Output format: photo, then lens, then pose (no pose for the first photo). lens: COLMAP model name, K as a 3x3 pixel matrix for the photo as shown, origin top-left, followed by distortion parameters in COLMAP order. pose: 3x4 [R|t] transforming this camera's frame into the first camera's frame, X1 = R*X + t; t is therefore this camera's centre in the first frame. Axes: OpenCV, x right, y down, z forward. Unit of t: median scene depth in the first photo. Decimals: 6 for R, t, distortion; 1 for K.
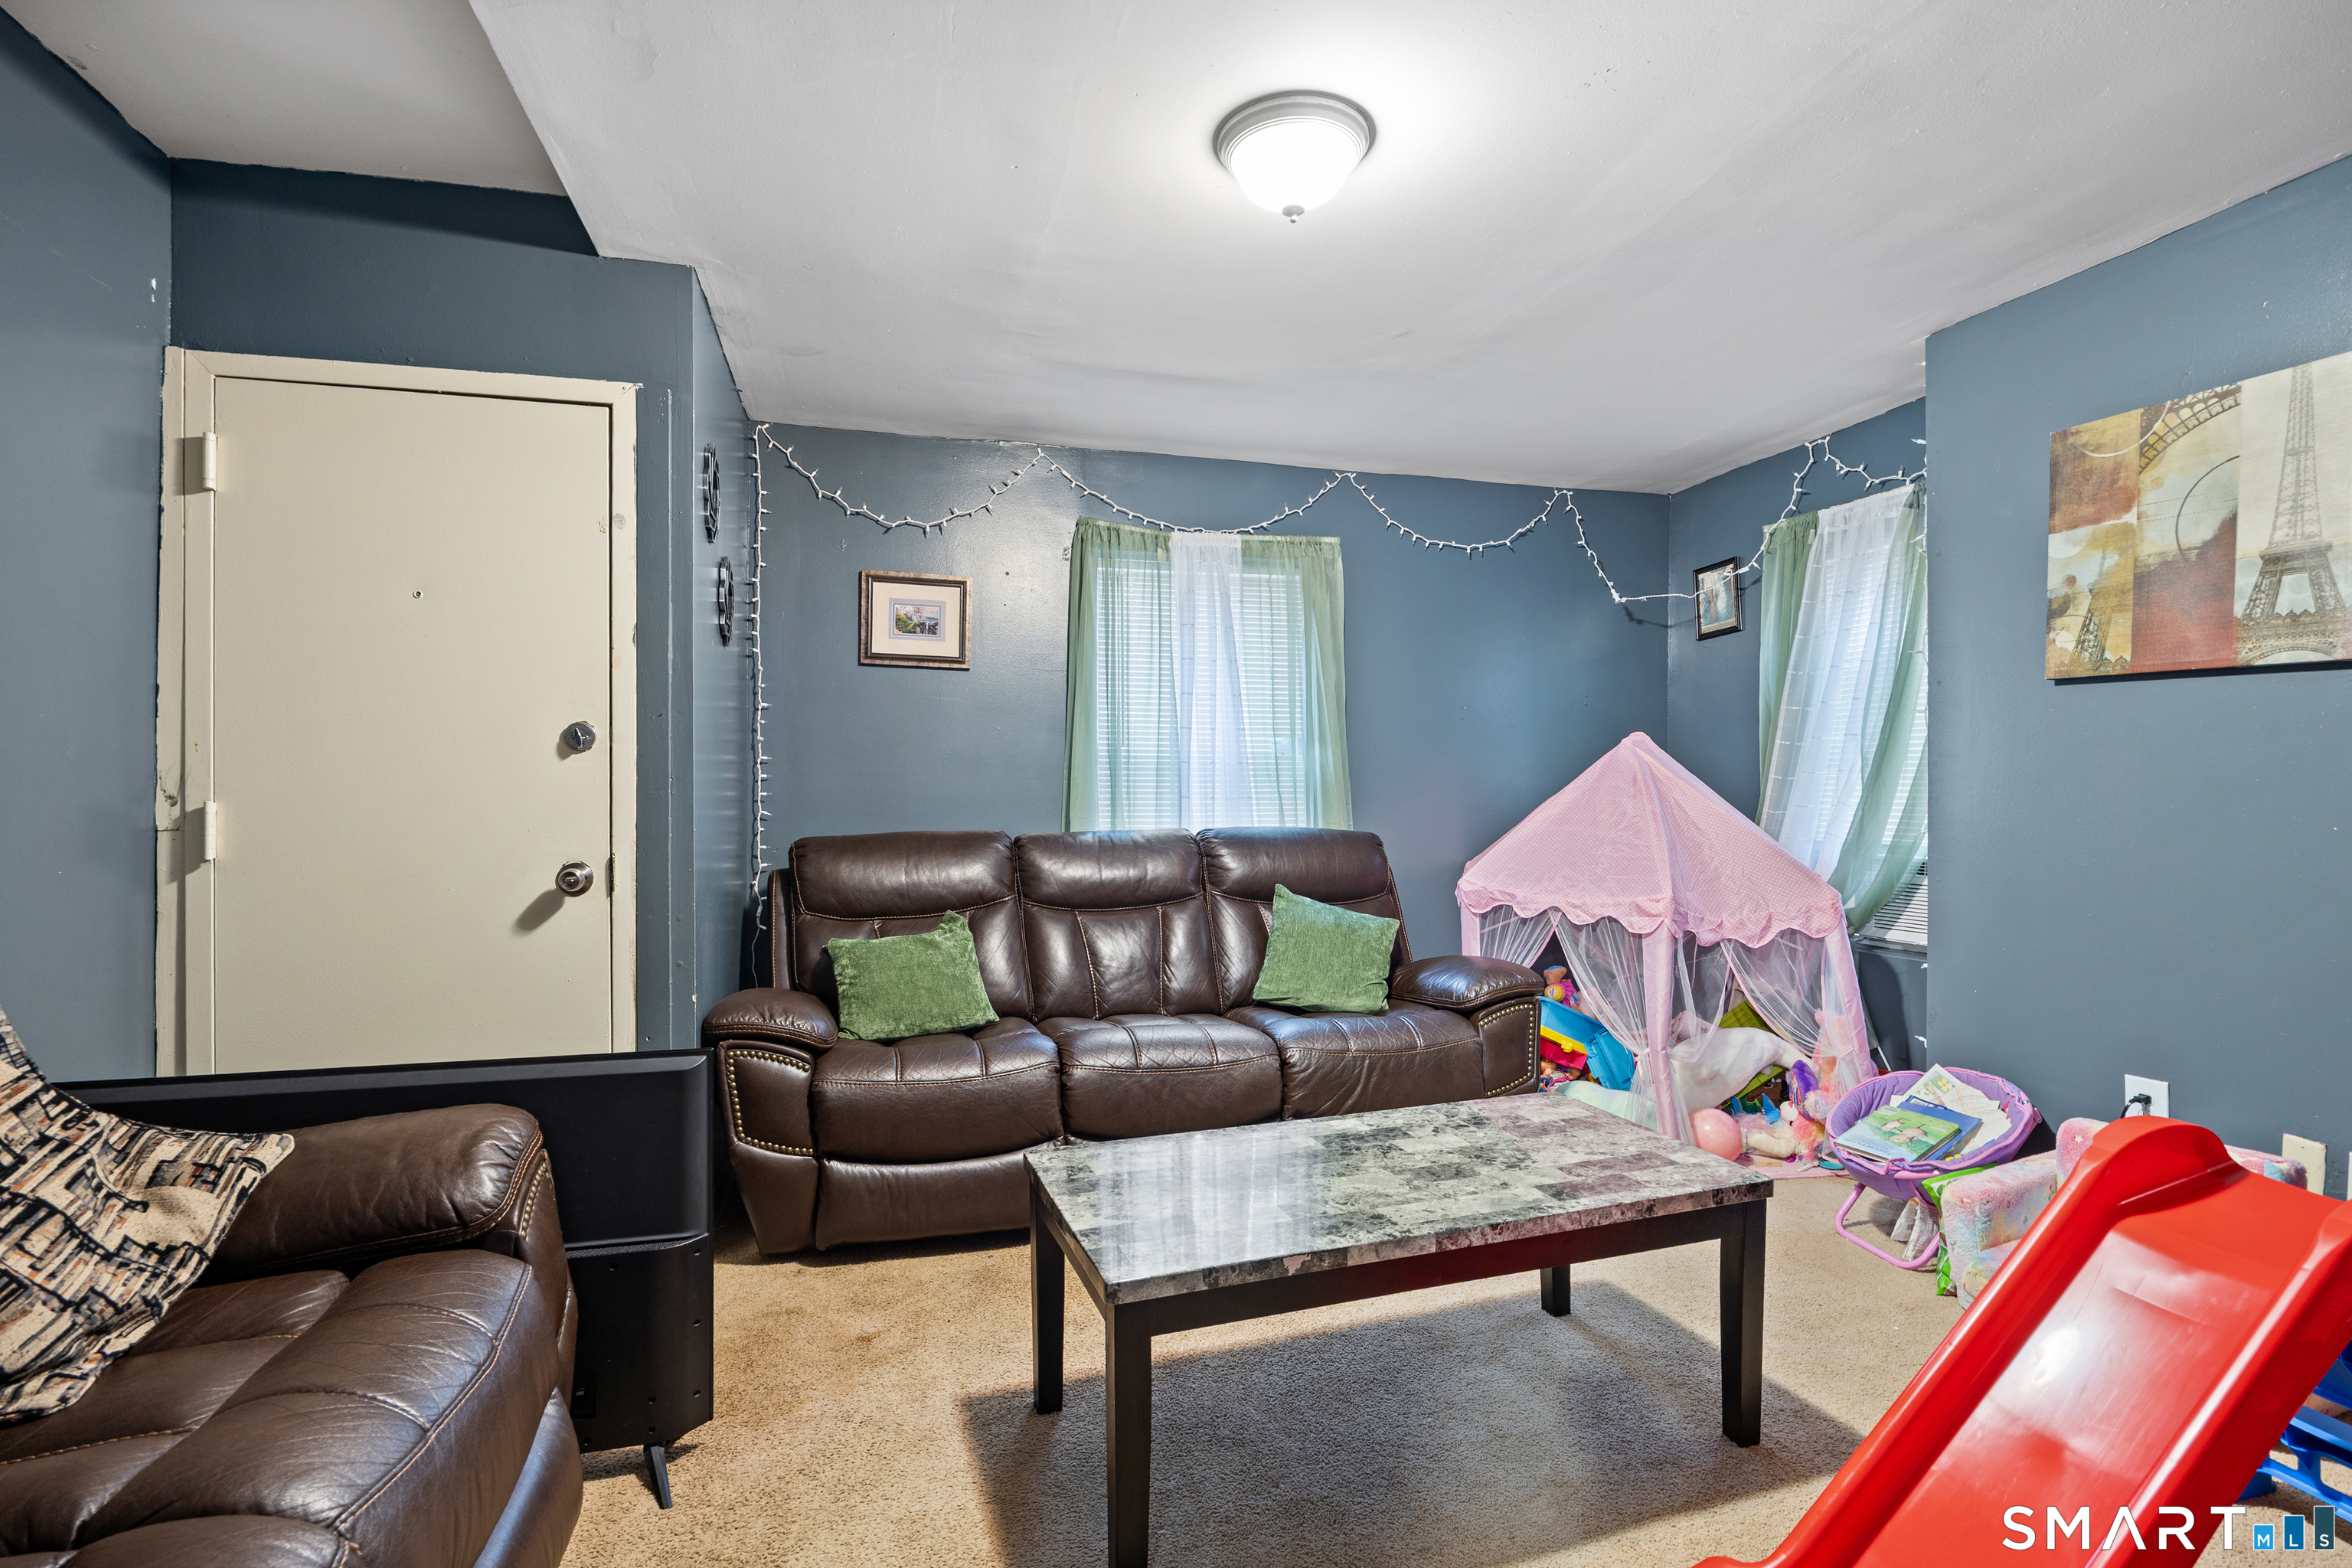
lens RADIAL K [[1094.3, 0, 1189.3], [0, 1094.3, 786.7], [0, 0, 1]] dist [-0.003747, -0.002846]
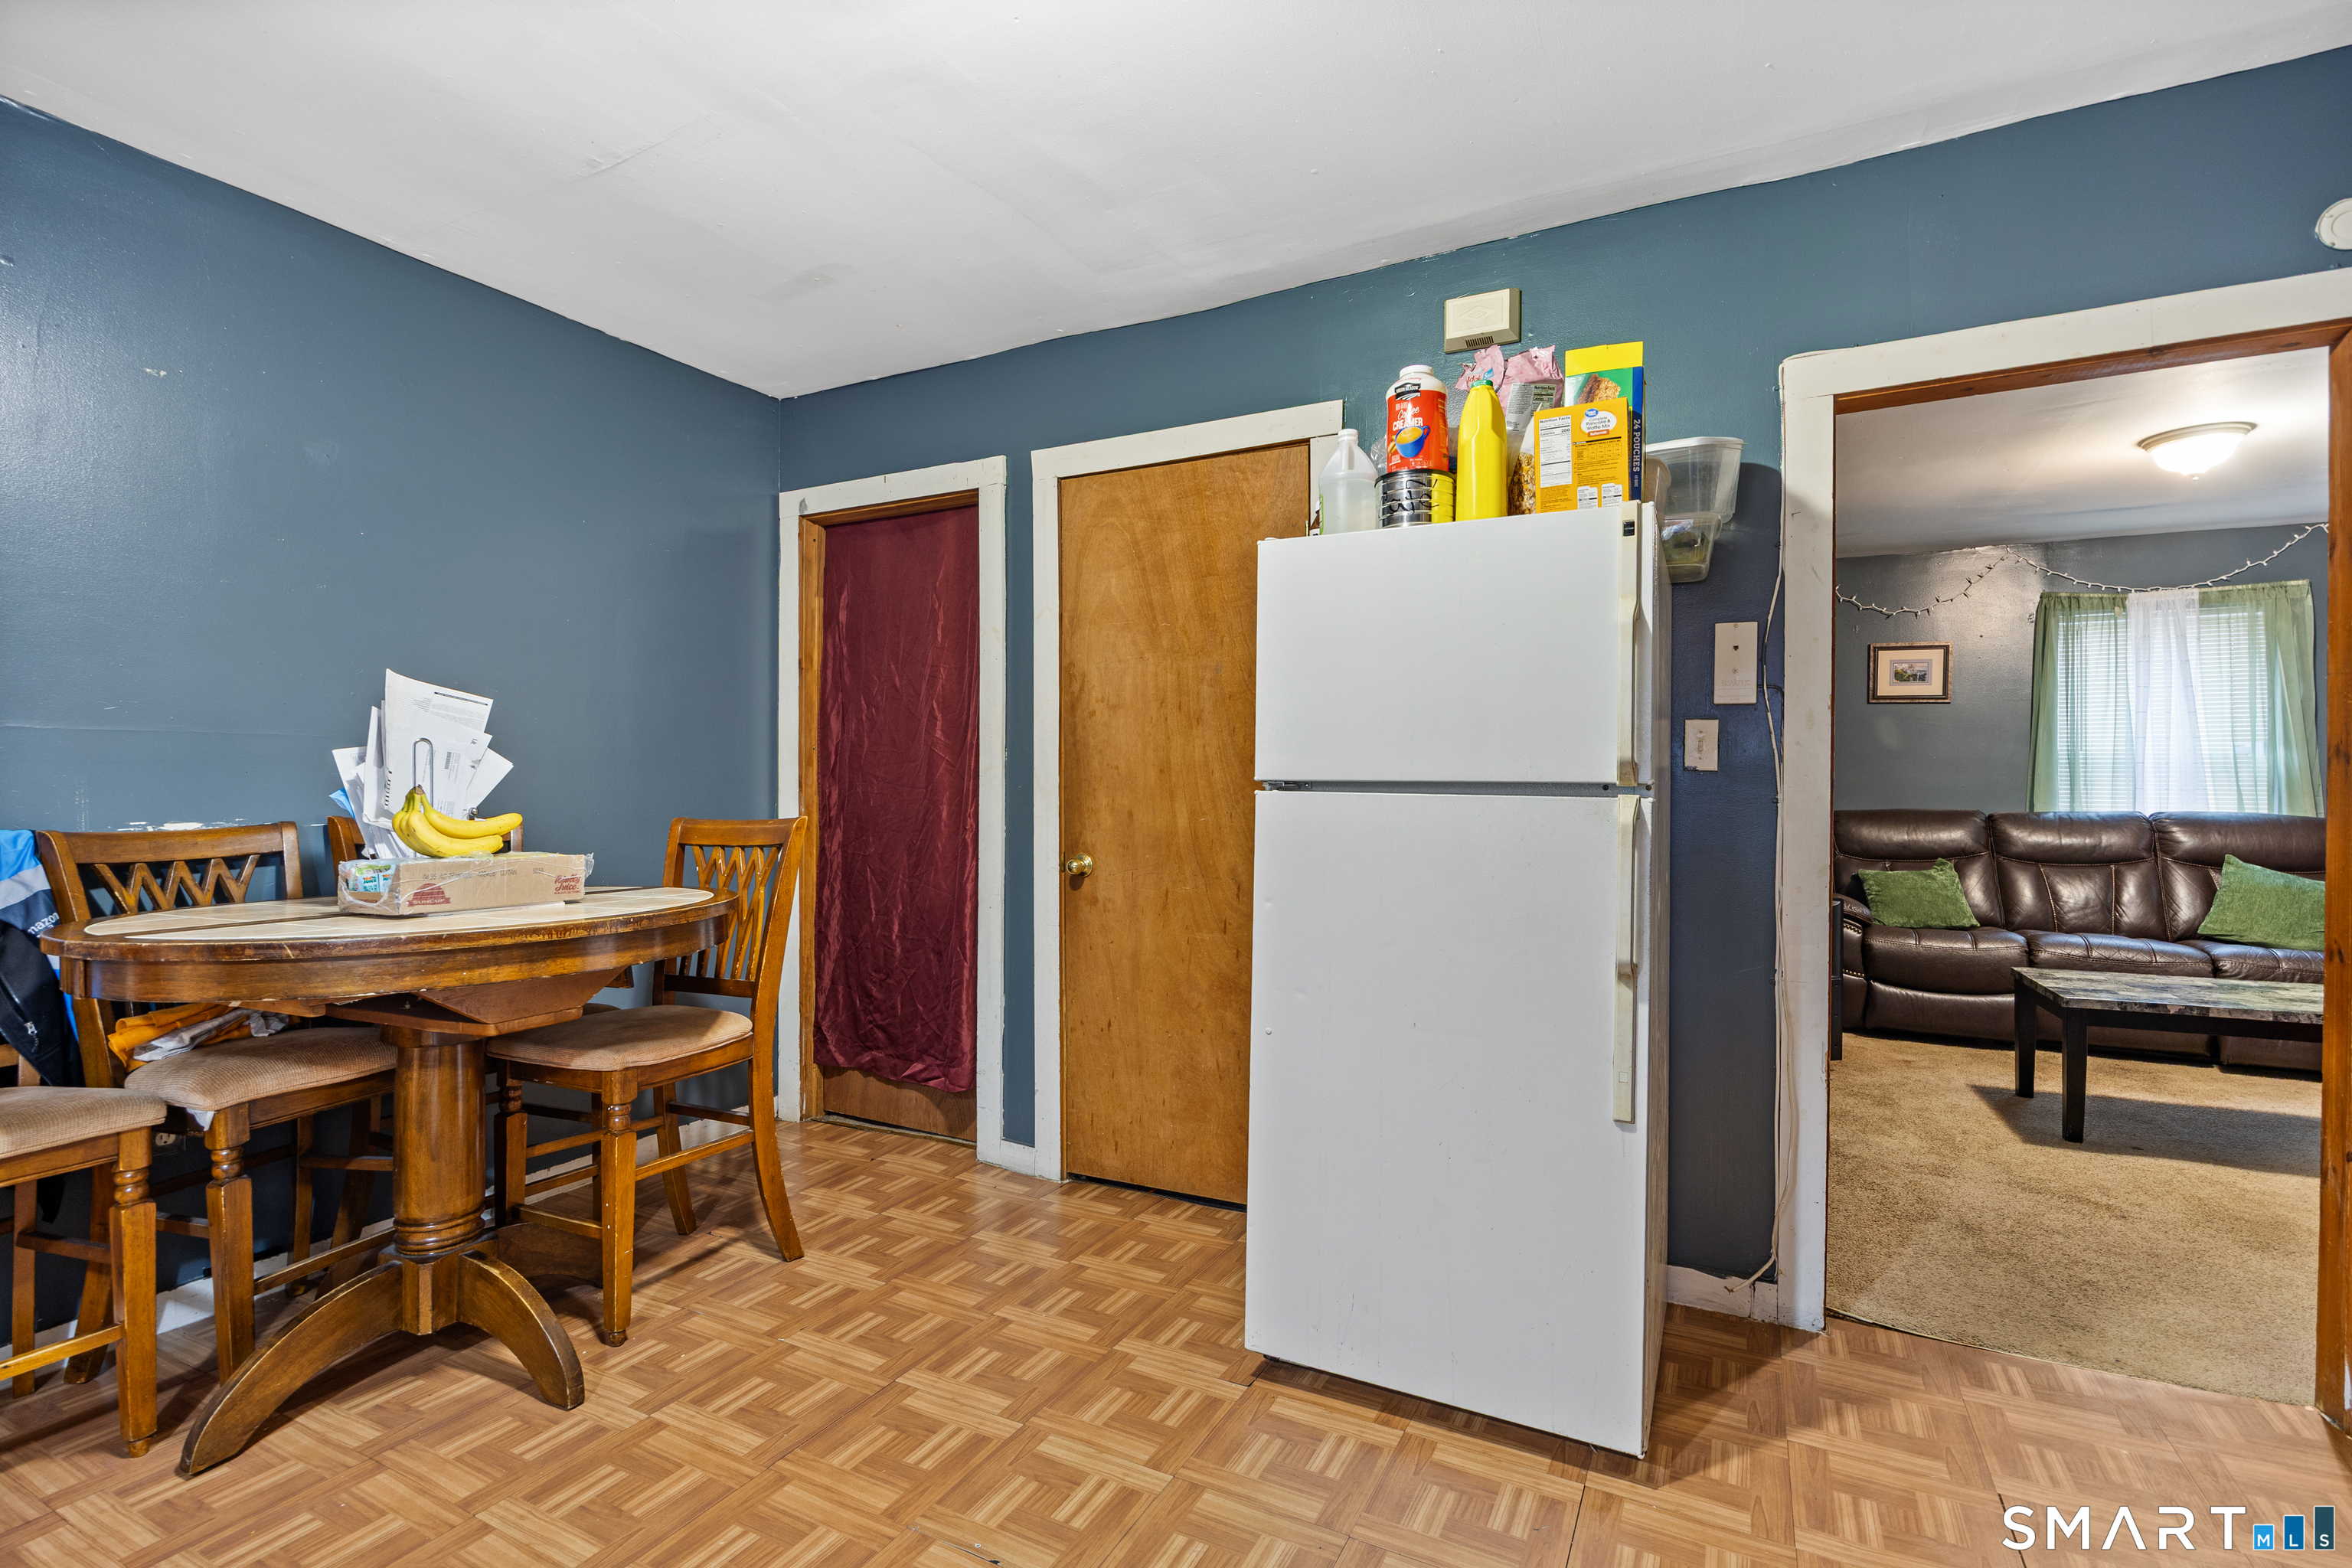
lens RADIAL K [[1094.3, 0, 1169.8], [0, 1094.3, 779.1], [0, 0, 1]] dist [-0.003747, -0.002846]
pose [[0.722090, 0.006310, -0.691771, 0.066961], [0.001888, 0.999937, 0.011091, -0.021298], [0.691797, -0.009315, 0.722032, -0.878885]]
